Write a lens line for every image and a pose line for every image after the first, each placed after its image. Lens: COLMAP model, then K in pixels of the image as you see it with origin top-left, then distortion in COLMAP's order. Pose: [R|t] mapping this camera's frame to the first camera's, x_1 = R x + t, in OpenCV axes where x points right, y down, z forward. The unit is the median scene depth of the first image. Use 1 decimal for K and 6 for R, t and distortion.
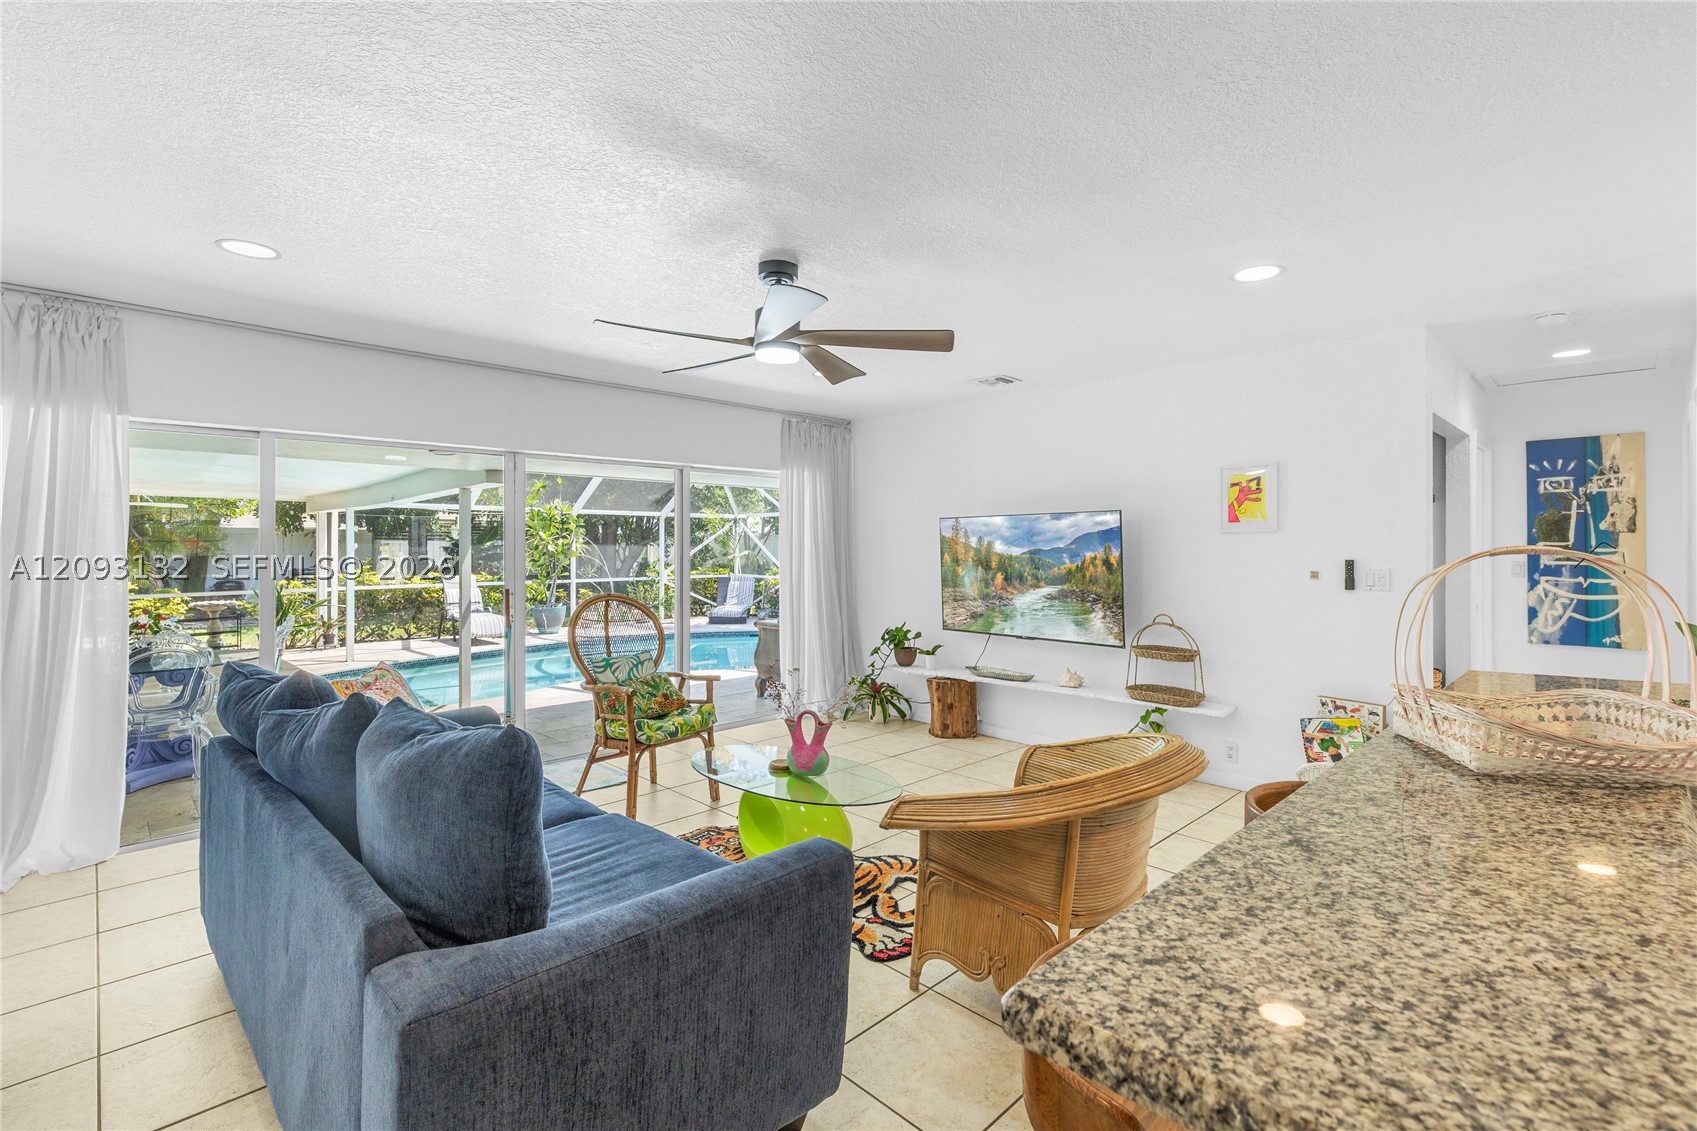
lens RADIAL K [[780.9, 0, 847.3], [0, 780.9, 542.6], [0, 0, 1]] dist [-0.009944, -0.000094]
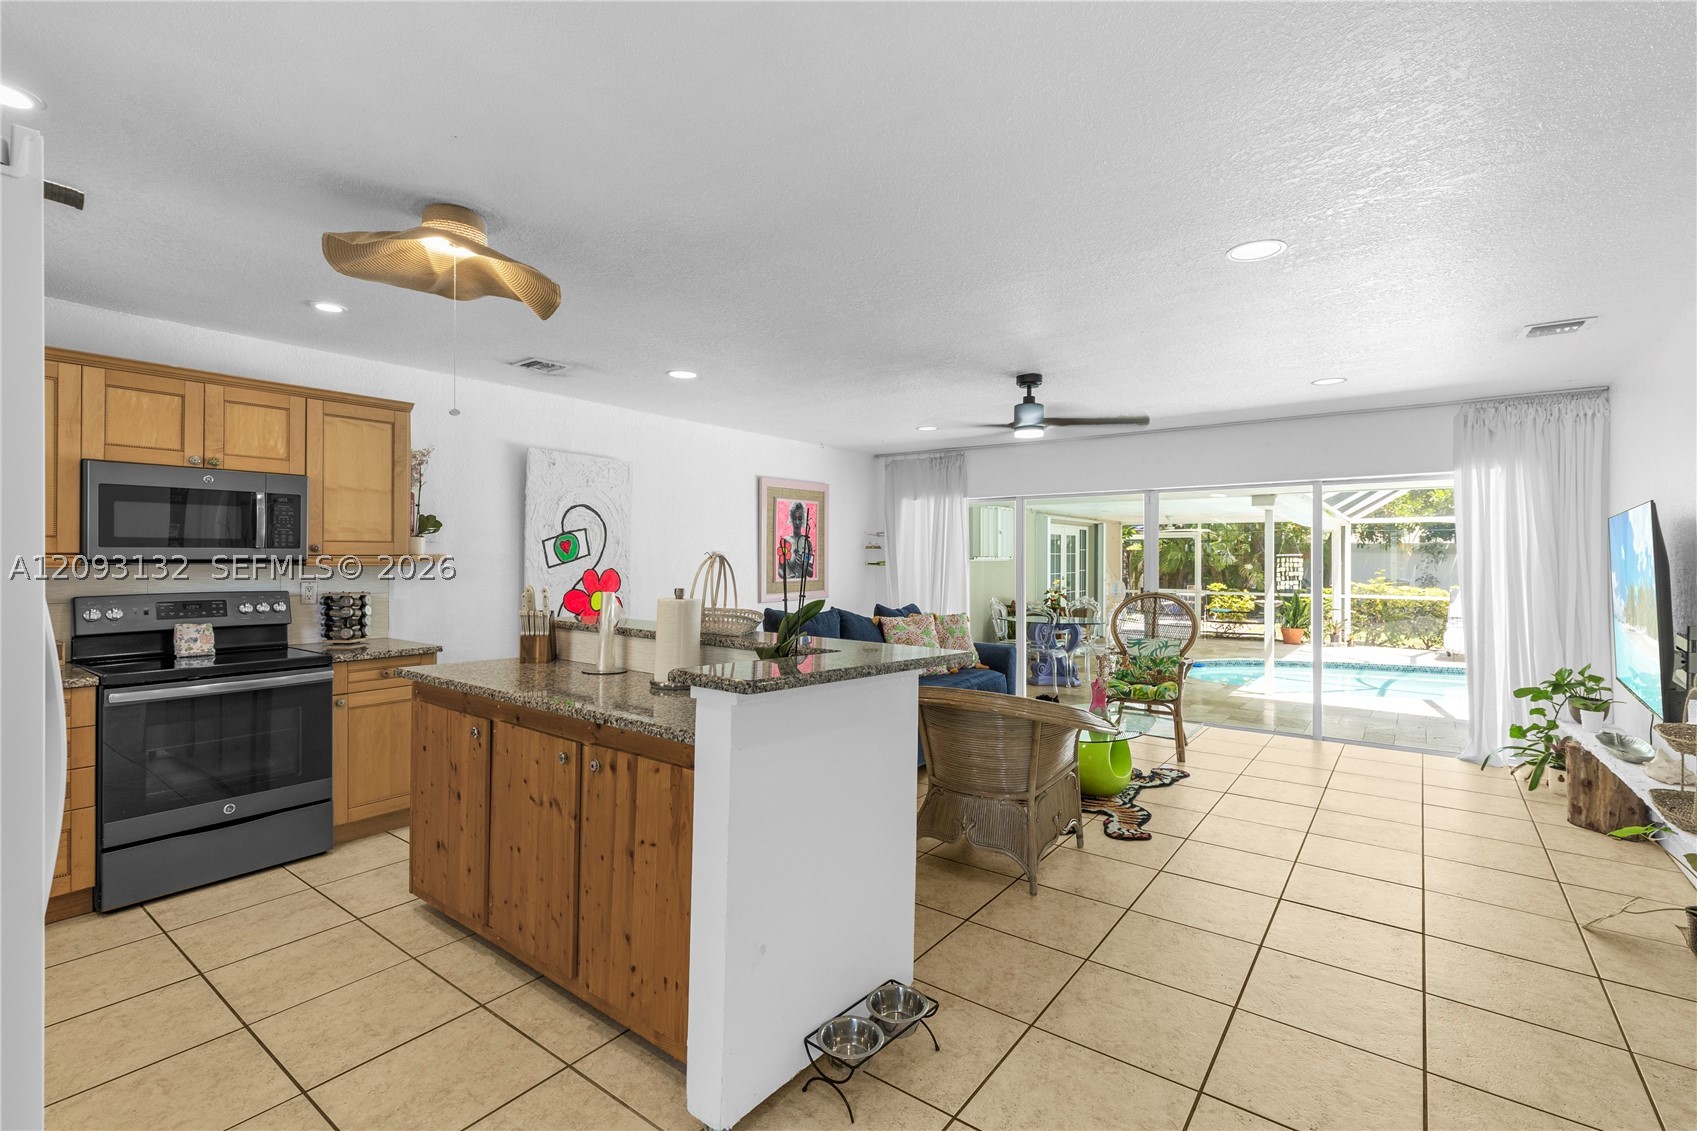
lens RADIAL K [[756.1, 0, 848.2], [0, 756.1, 558.1], [0, 0, 1]] dist [0.001506, -0.000383]
pose [[0.157133, 0.000308, -0.987577, 0.818190], [0.000604, 1.000000, 0.000408, 0.007700], [0.987577, -0.000661, 0.157133, 0.257137]]
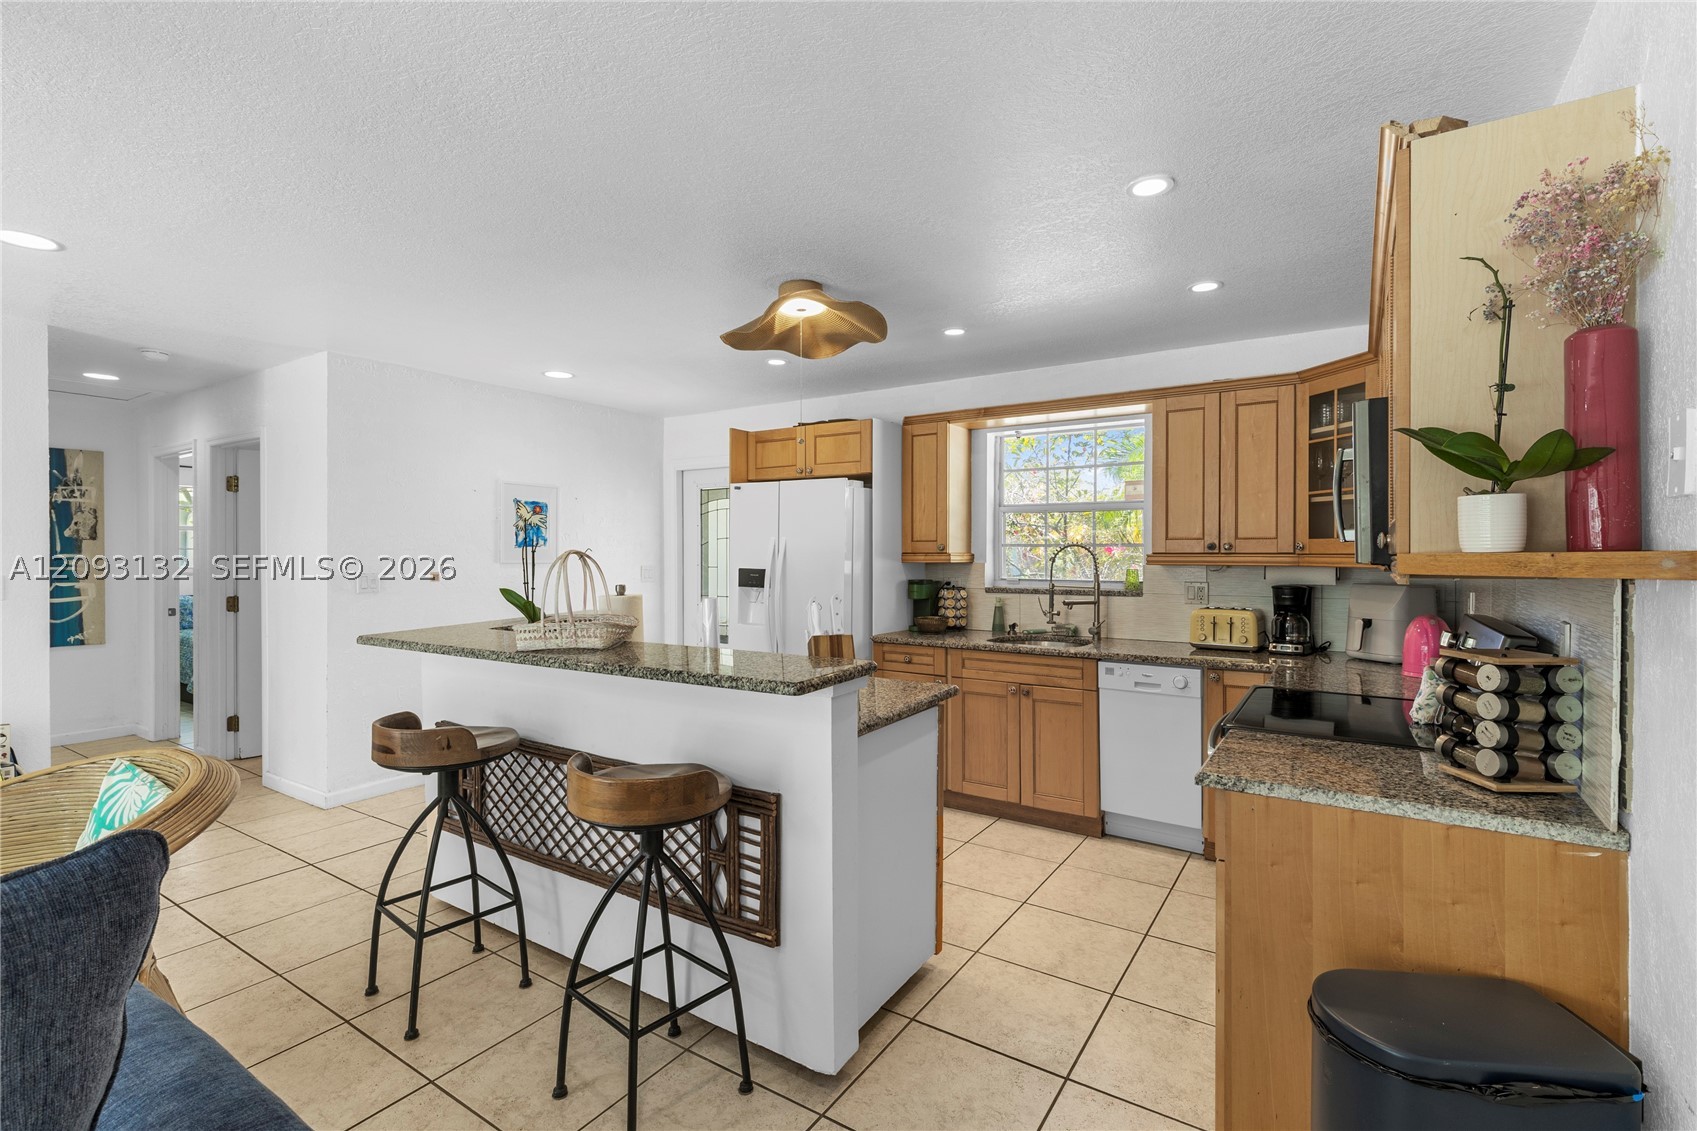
lens RADIAL K [[770.8, 0, 848.7], [0, 770.8, 558.2], [0, 0, 1]] dist [0.000806, -0.000098]
pose [[-0.219932, -0.005695, 0.975498, -0.332042], [-0.002720, 0.999983, 0.005225, 0.004973], [-0.975511, -0.001505, -0.219944, 0.183632]]
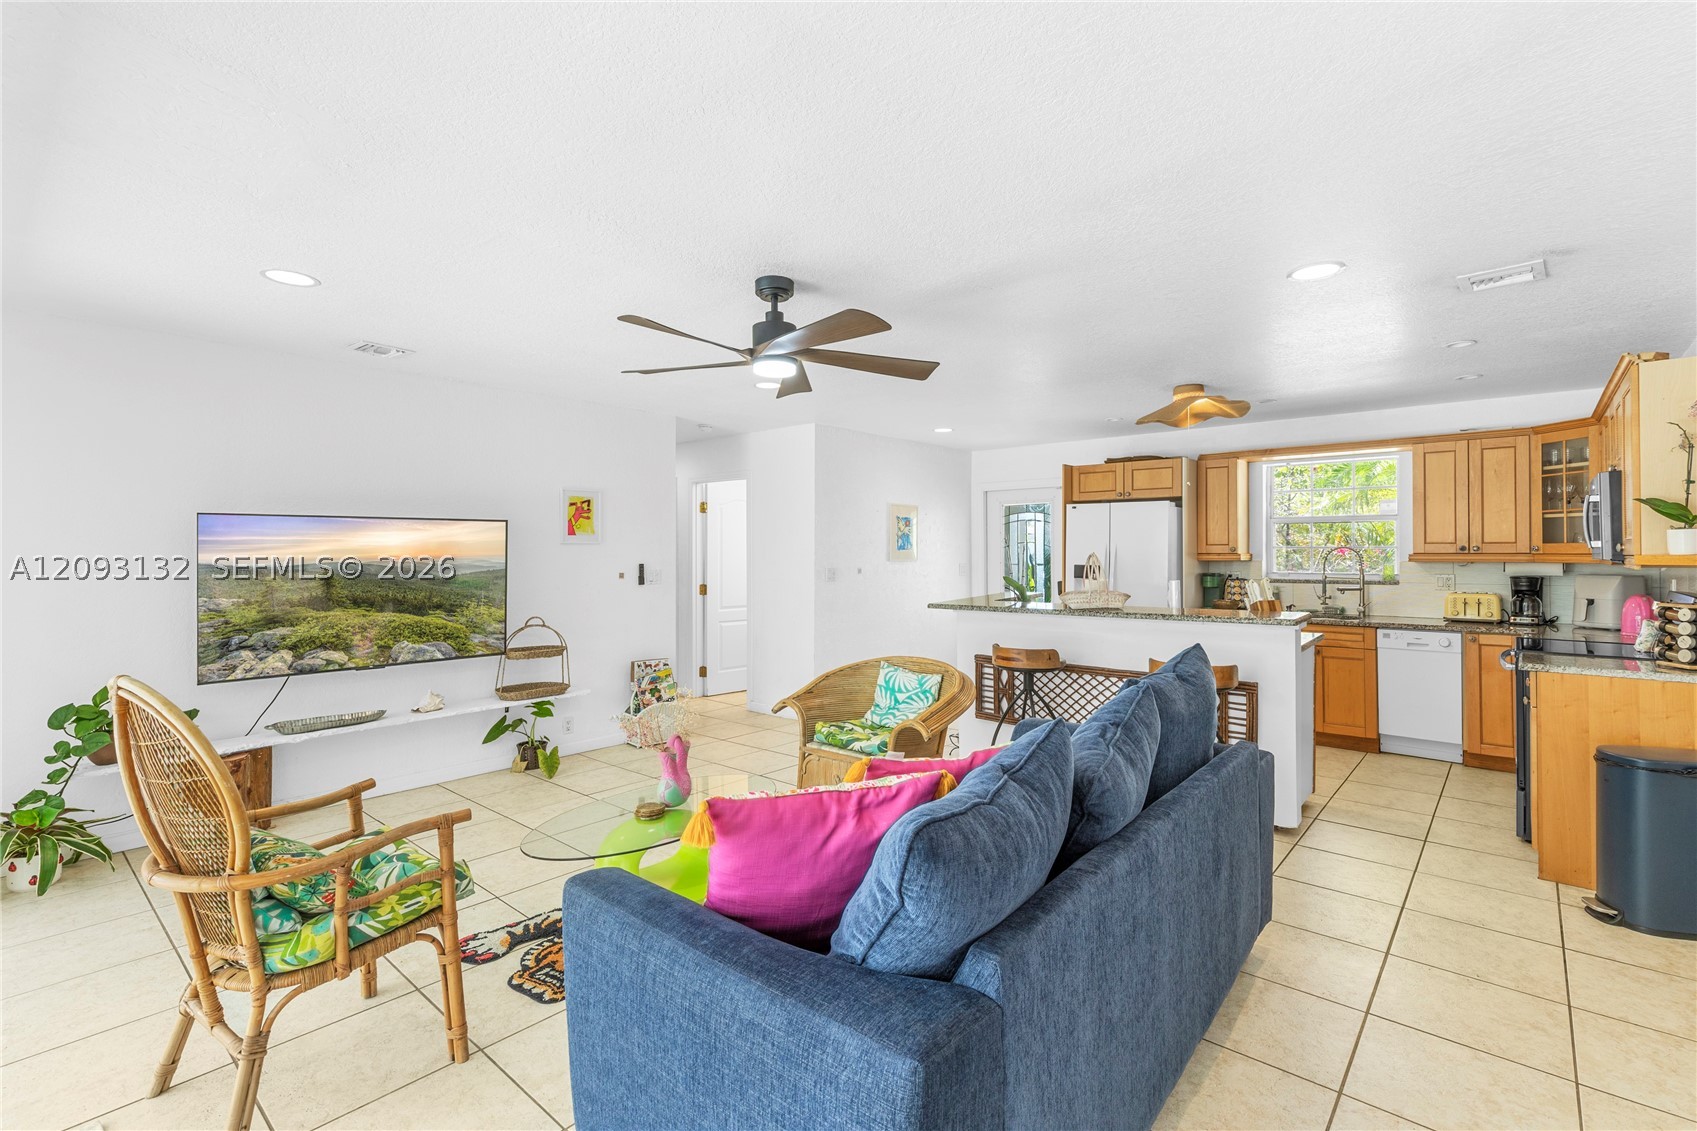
lens RADIAL K [[765.3, 0, 849.4], [0, 765.3, 548.6], [0, 0, 1]] dist [0.002023, 0.000300]
pose [[-0.081866, 0.005293, 0.996629, -0.665409], [0.000558, 0.999986, -0.005265, 0.001532], [-0.996643, 0.000125, -0.081868, 0.608023]]
